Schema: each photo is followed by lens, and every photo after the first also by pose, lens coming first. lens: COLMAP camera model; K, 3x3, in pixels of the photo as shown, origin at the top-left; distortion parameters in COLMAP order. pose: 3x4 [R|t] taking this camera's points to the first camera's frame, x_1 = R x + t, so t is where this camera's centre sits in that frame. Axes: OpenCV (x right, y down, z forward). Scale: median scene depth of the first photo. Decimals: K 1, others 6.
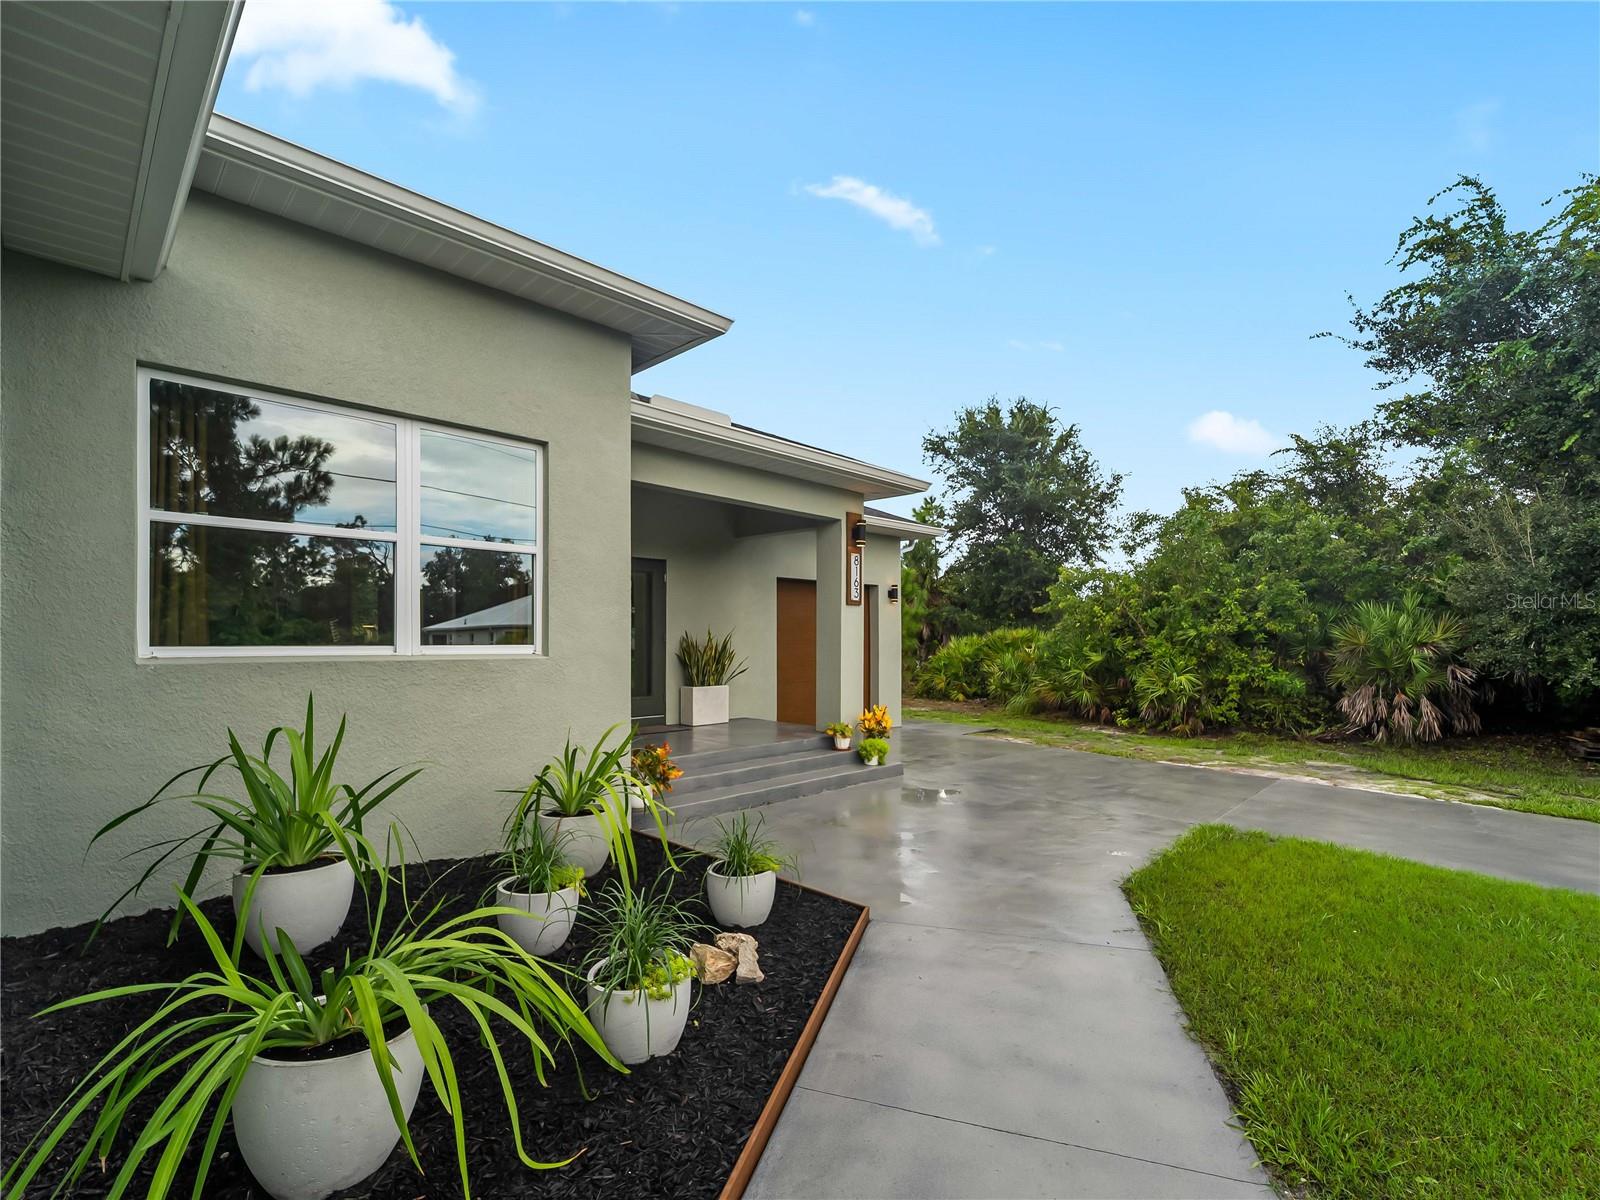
lens RADIAL K [[740.2, 0, 799.4], [0, 740.2, 635.4], [0, 0, 1]] dist [-0.000207, 0.000039]
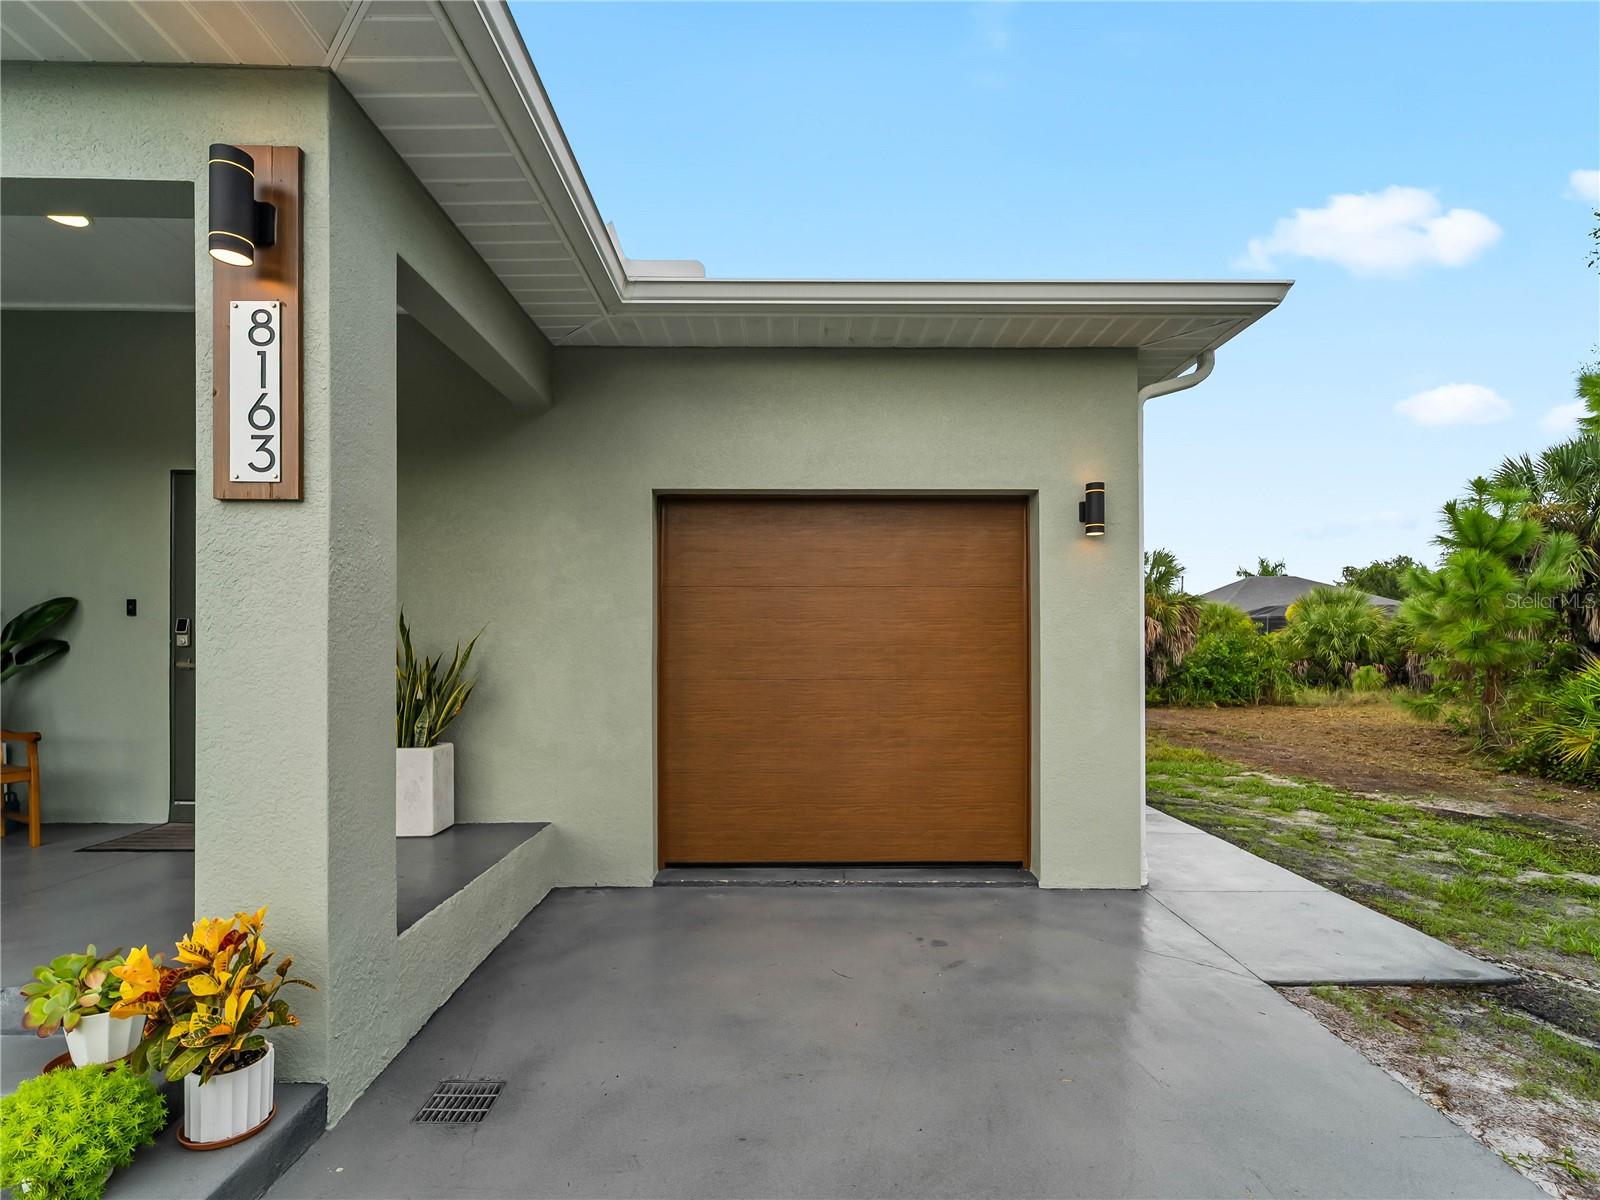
lens RADIAL K [[737.7, 0, 800.1], [0, 737.7, 645.7], [0, 0, 1]] dist [-0.001520, -0.000120]
pose [[0.720298, -0.002082, -0.693662, 0.252739], [0.004889, 0.999986, 0.002075, 0.006784], [0.693648, -0.004886, 0.720298, 0.611709]]
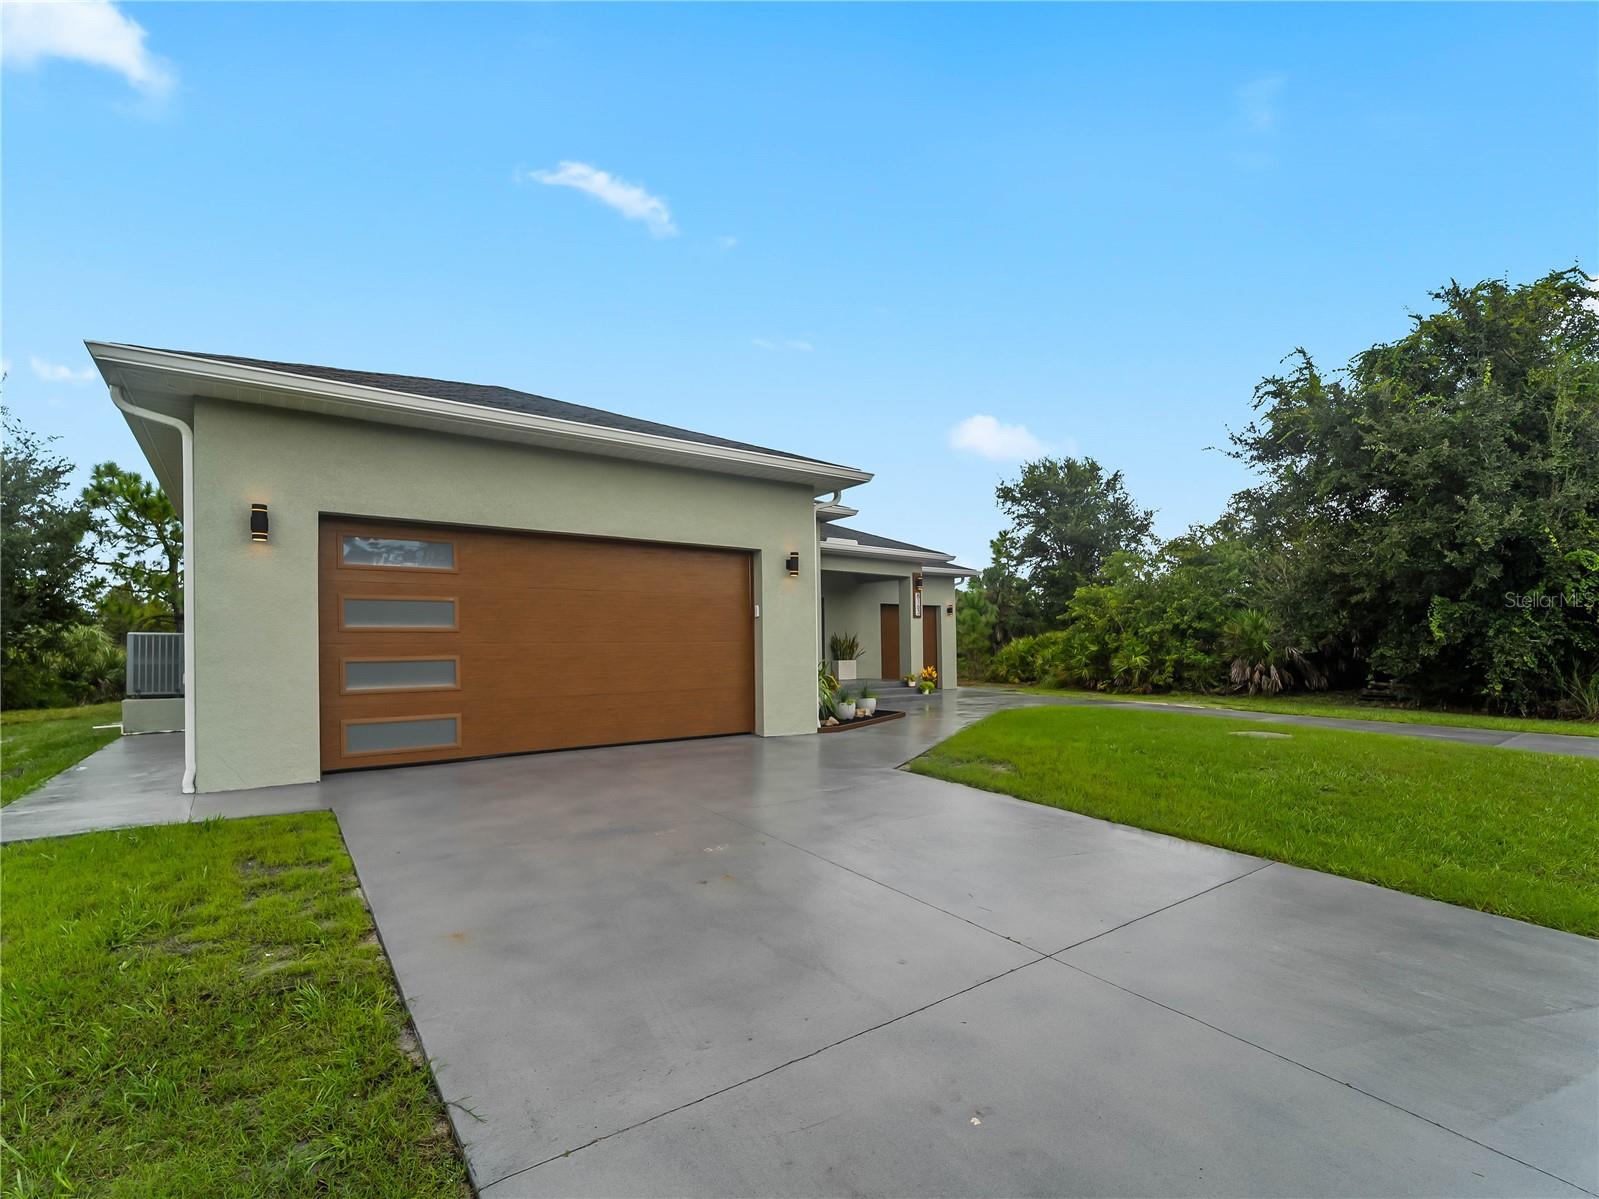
lens RADIAL K [[739.7, 0, 798.9], [0, 739.7, 634.8], [0, 0, 1]] dist [-0.000207, 0.000039]
pose [[0.987656, -0.018294, -0.155565, 0.043722], [0.015646, 0.999711, -0.018231, 0.024443], [0.155854, 0.015572, 0.987657, -0.692515]]
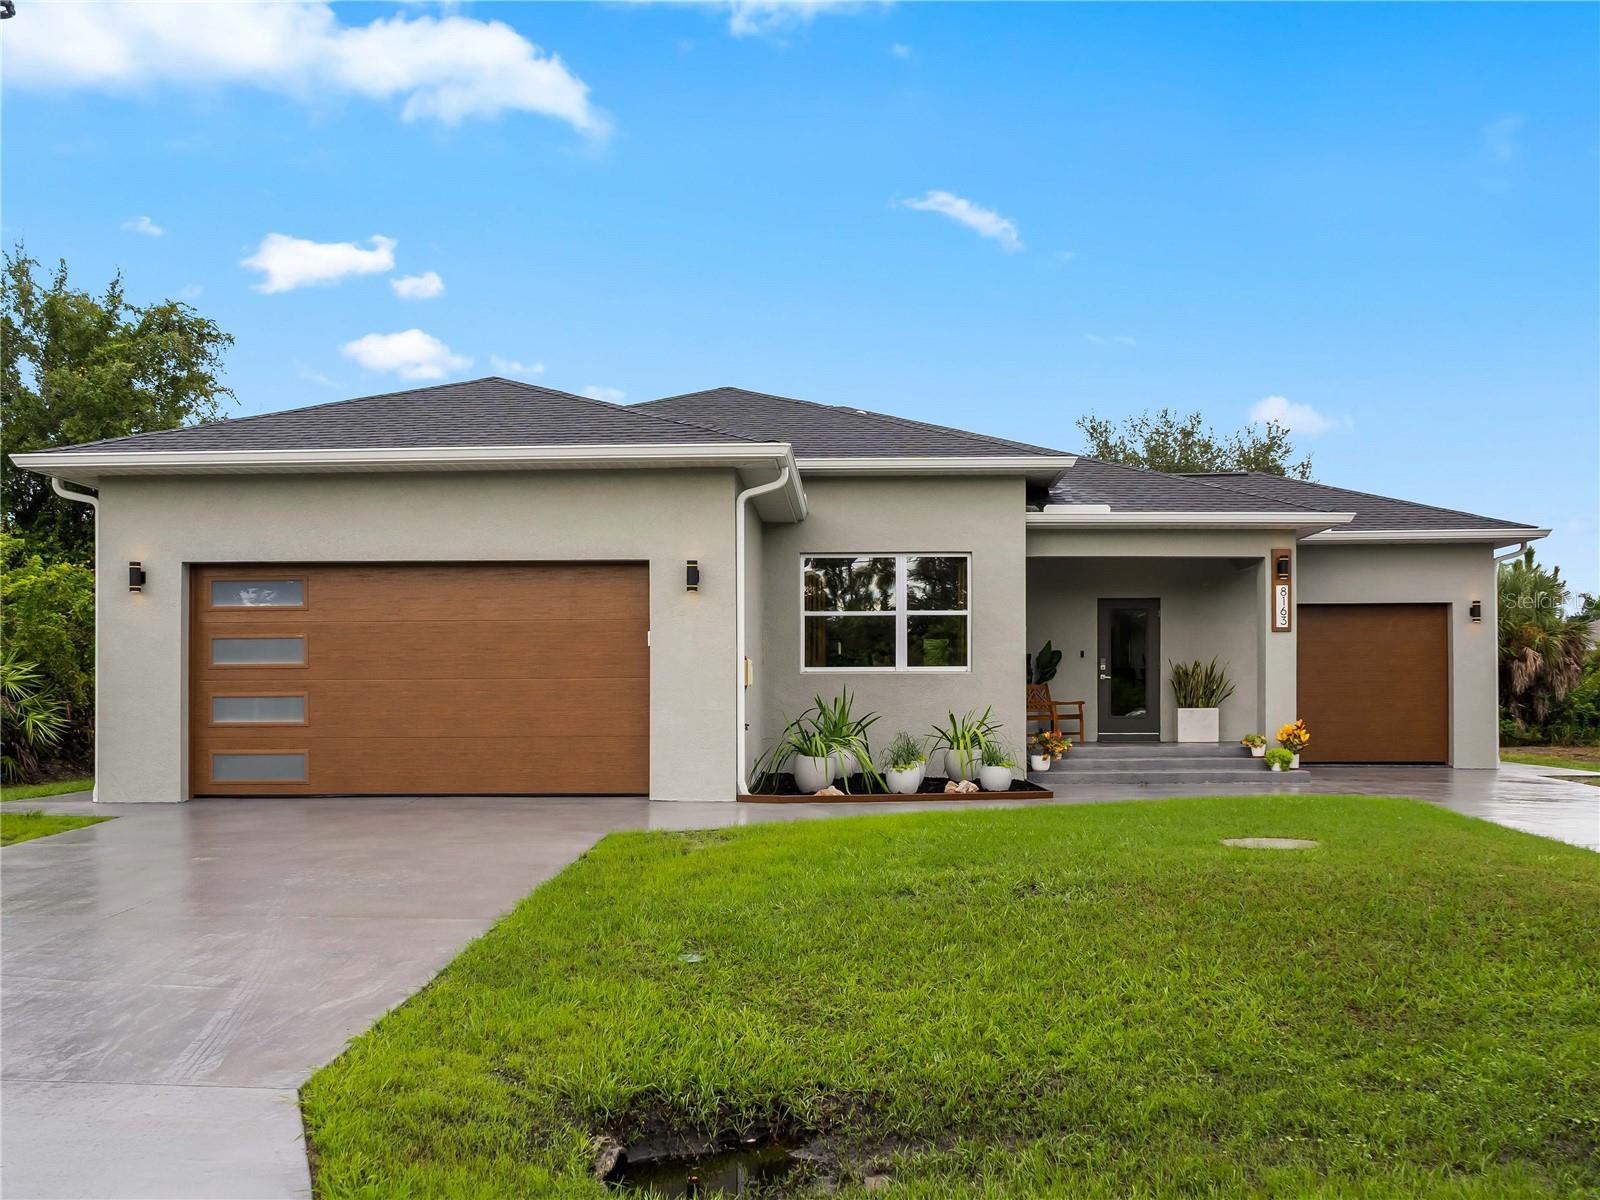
lens RADIAL K [[1444.6, 0, 806.9], [0, 1444.6, 699.6], [0, 0, 1]] dist [-0.014795, -0.003833]
pose [[0.688989, -0.004099, -0.724761, 0.747831], [0.008708, 0.999959, 0.002623, 0.031763], [0.724720, -0.008119, 0.688996, -0.661374]]
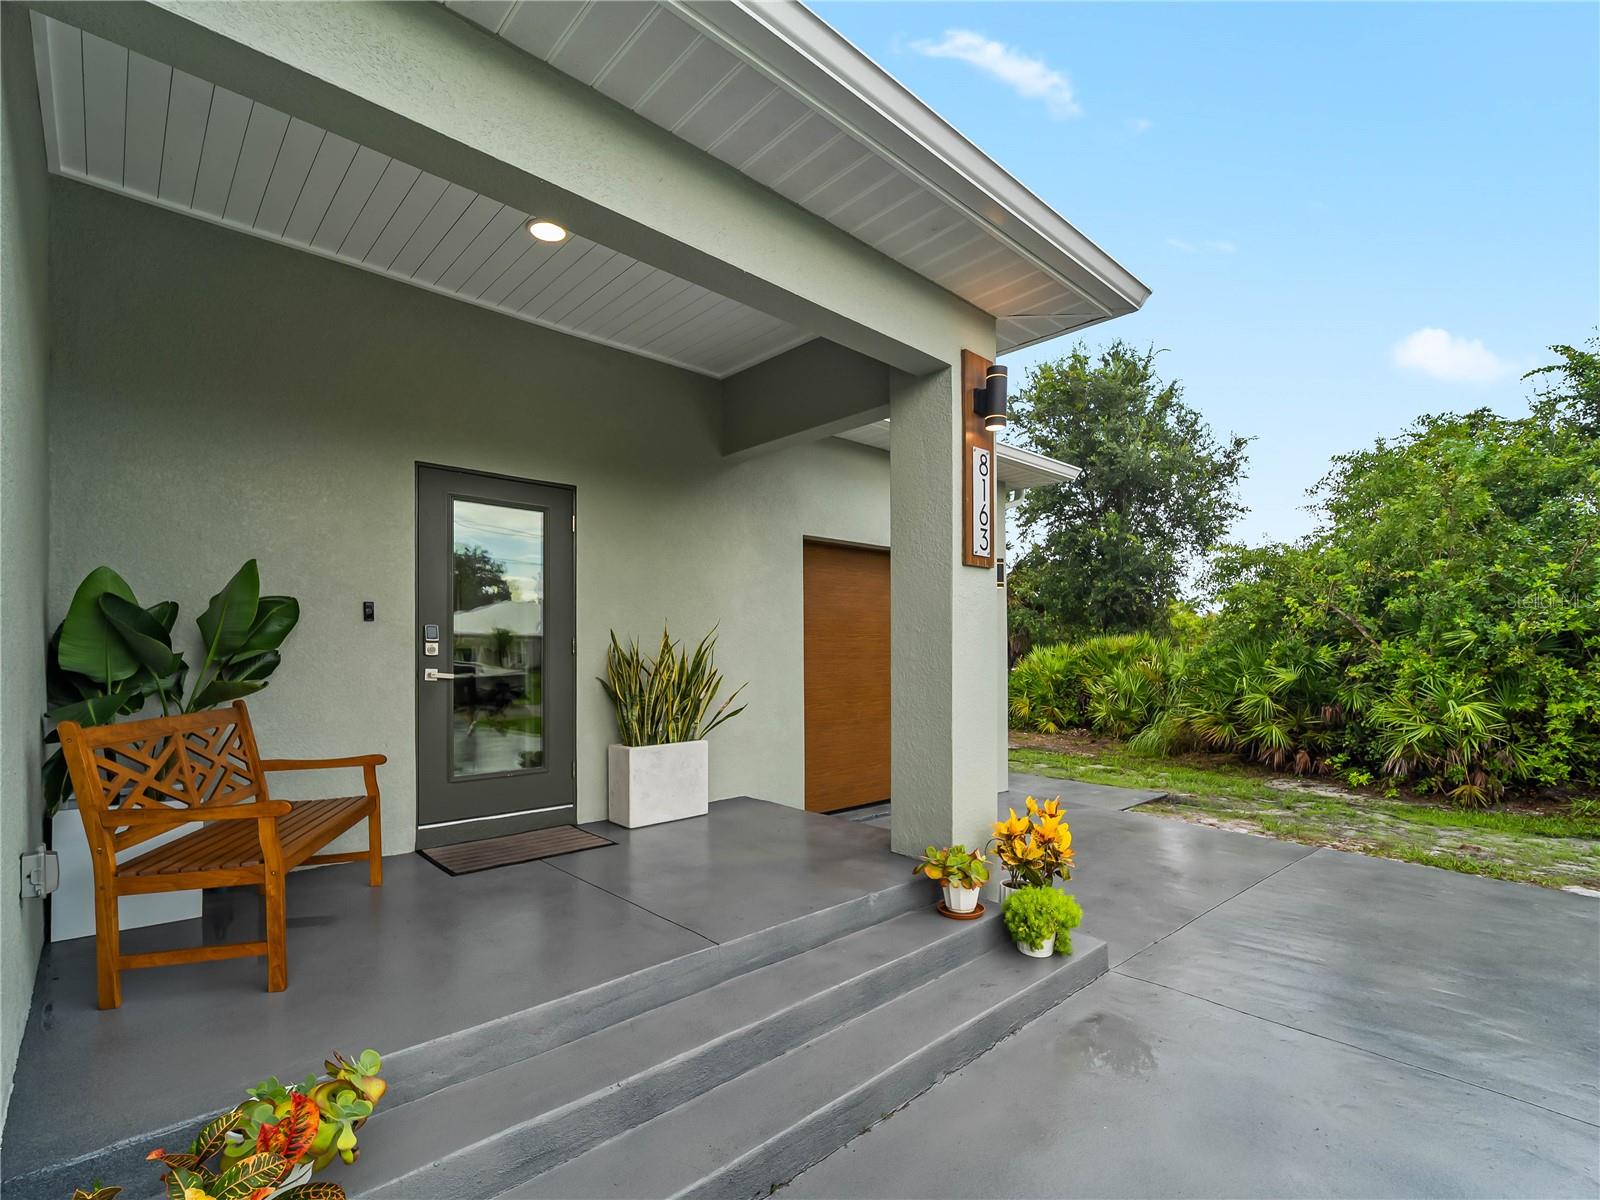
lens RADIAL K [[749.4, 0, 802.8], [0, 749.4, 653.8], [0, 0, 1]] dist [0.002091, 0.000153]
pose [[0.999367, -0.005633, -0.035119, -0.009365], [0.005868, 0.999961, 0.006592, 0.004374], [0.035081, -0.006794, 0.999361, 0.359066]]
